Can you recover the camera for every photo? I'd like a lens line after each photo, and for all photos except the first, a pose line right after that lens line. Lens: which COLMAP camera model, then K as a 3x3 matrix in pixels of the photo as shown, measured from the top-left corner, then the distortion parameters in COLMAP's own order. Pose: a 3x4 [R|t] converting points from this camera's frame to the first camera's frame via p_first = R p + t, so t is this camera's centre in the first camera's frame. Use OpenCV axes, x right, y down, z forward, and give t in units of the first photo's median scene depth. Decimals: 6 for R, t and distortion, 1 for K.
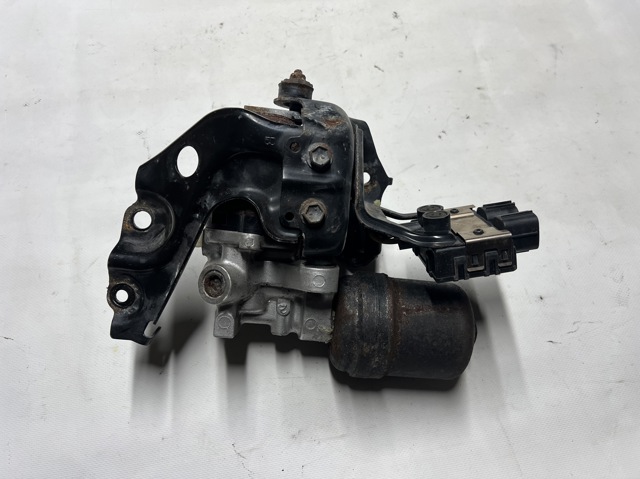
lens RADIAL K [[485.7, 0, 320.0], [0, 485.7, 239.5], [0, 0, 1]] dist [0.068680, -0.095573]
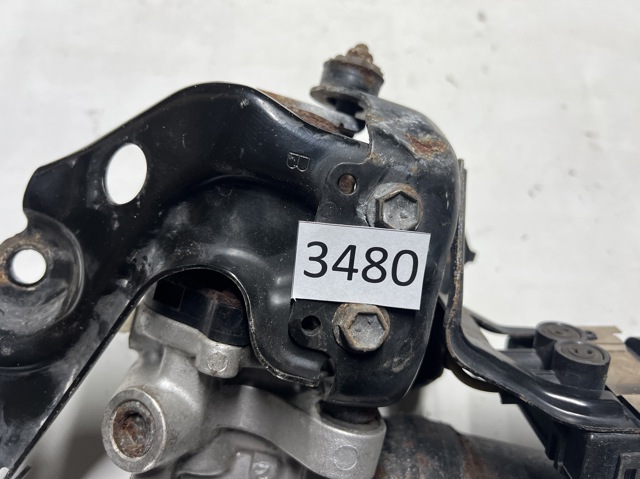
lens RADIAL K [[516.8, 0, 320.0], [0, 516.8, 239.5], [0, 0, 1]] dist [-0.008251, -0.007269]
pose [[0.985874, 0.166287, 0.020022, -0.072417], [-0.165119, 0.984994, -0.050224, -0.098121], [-0.028073, 0.046208, 0.998537, 0.460828]]
